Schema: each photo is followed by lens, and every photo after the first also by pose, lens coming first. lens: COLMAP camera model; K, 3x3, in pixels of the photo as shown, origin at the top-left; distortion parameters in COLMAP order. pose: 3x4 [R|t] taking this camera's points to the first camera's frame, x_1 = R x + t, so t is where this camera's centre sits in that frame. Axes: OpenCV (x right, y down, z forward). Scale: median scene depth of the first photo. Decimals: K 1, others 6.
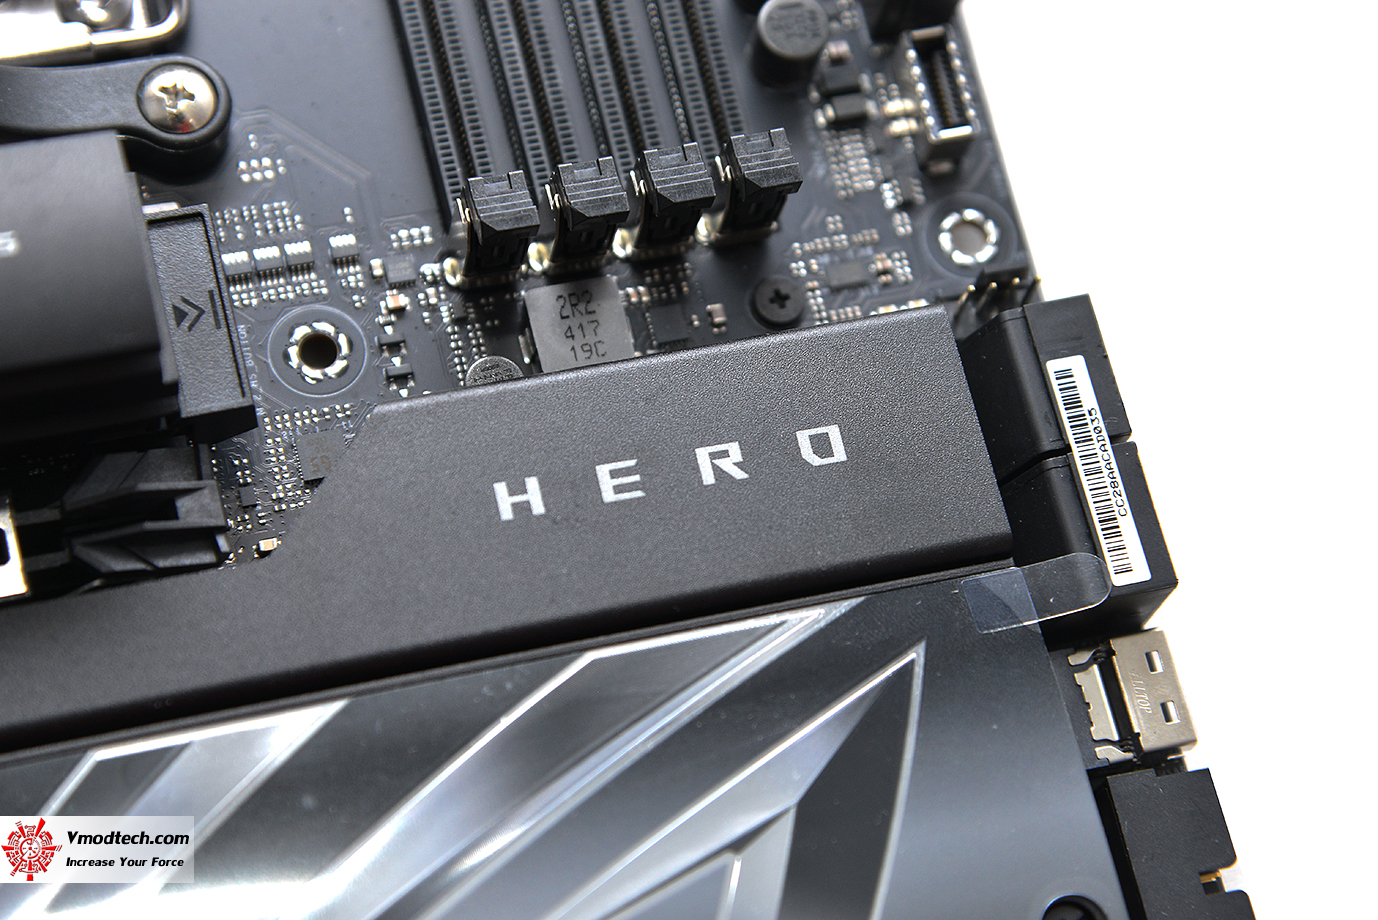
lens RADIAL K [[3565.5, 0, 689.0], [0, 3565.5, 460.0], [0, 0, 1]] dist [0.407216, -0.299563]
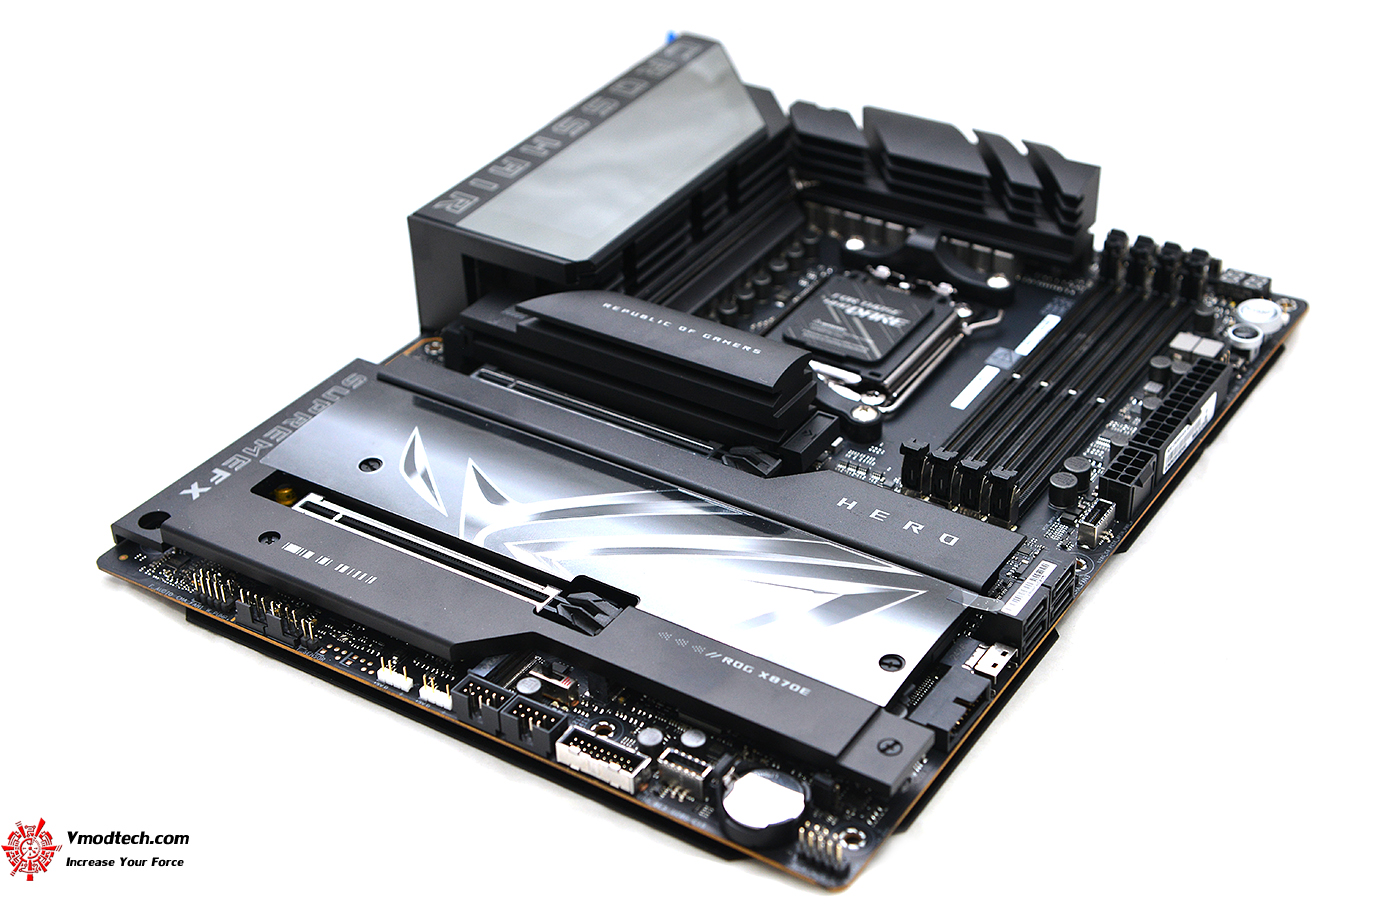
lens RADIAL K [[2108.9, 0, 689.0], [0, 2108.9, 460.0], [0, 0, 1]] dist [0.226294, -0.022015]
pose [[0.668962, 0.278544, -0.689132, 0.973411], [-0.638003, 0.690865, -0.340085, 0.611780], [0.381368, 0.667172, 0.639875, -0.124573]]
